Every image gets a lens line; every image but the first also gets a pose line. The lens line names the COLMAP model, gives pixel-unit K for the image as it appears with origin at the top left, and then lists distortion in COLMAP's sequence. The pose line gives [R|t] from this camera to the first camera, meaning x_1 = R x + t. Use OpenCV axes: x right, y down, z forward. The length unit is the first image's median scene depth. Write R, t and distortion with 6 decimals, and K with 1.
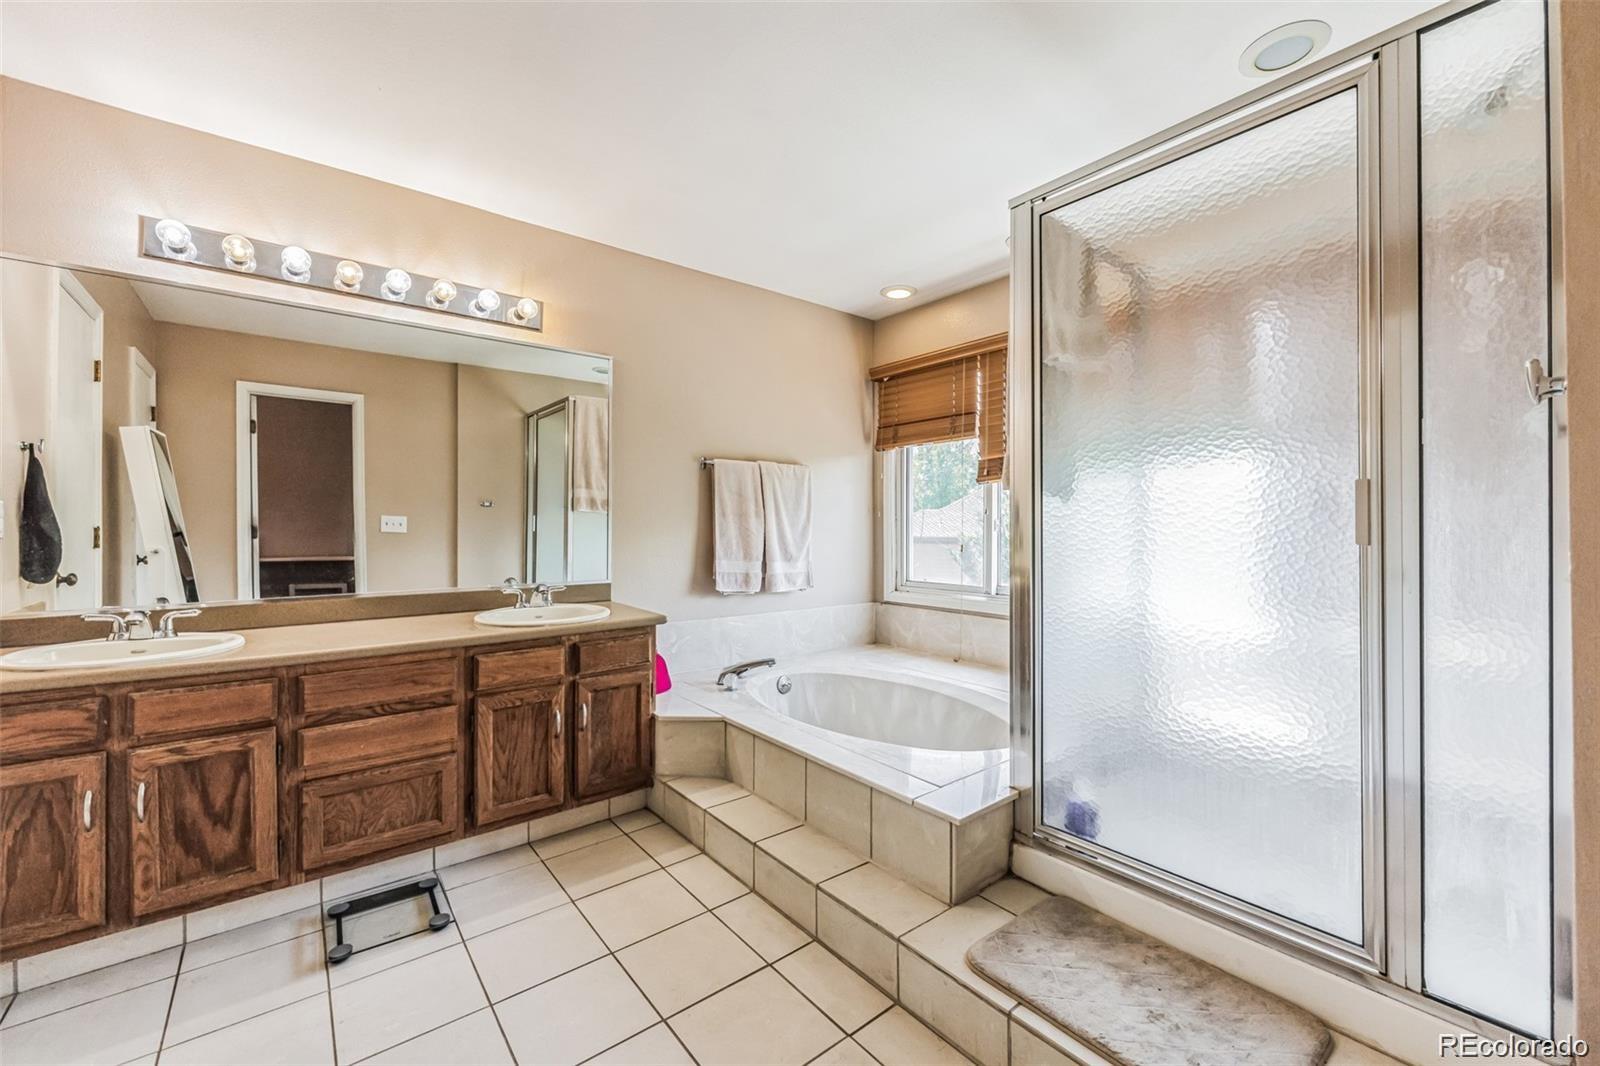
lens RADIAL K [[643.9, 0, 803.5], [0, 643.9, 530.6], [0, 0, 1]] dist [-0.000625, -0.000377]
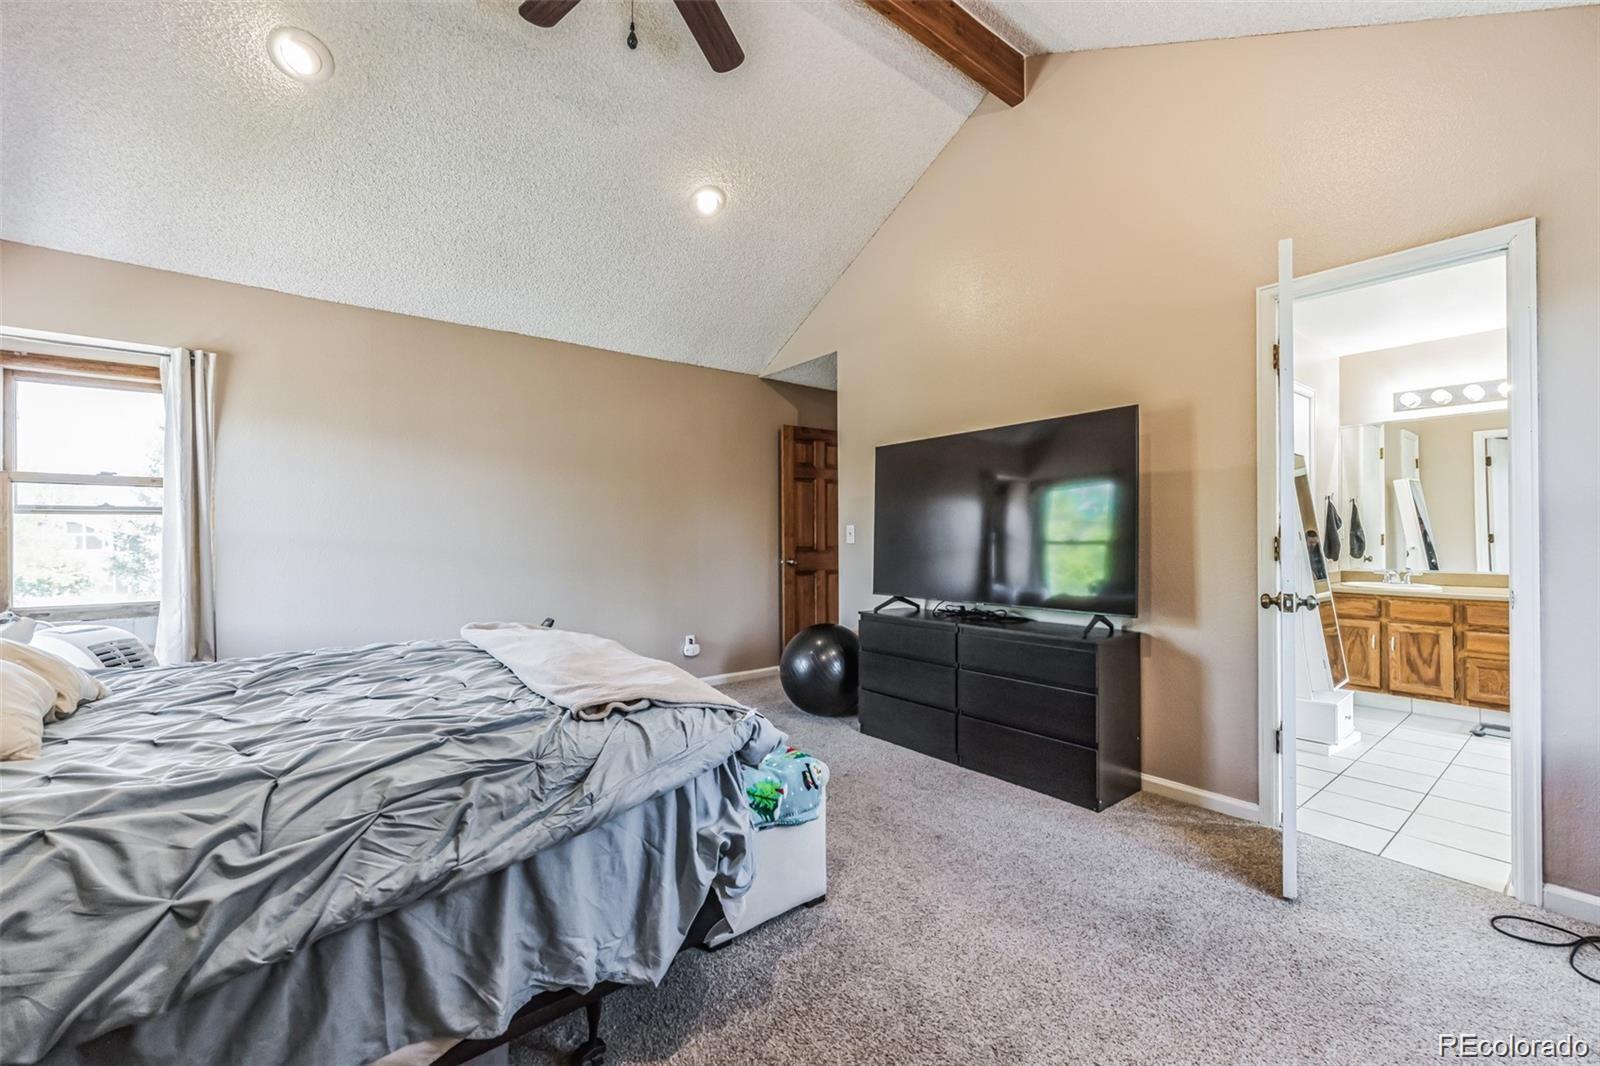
lens RADIAL K [[643.9, 0, 803.5], [0, 643.9, 530.6], [0, 0, 1]] dist [-0.000625, -0.000377]
pose [[-0.010191, -0.013250, -0.999860, 1.358285], [-0.002556, 0.999909, -0.013224, 0.021024], [0.999945, 0.002421, -0.010224, -1.146071]]
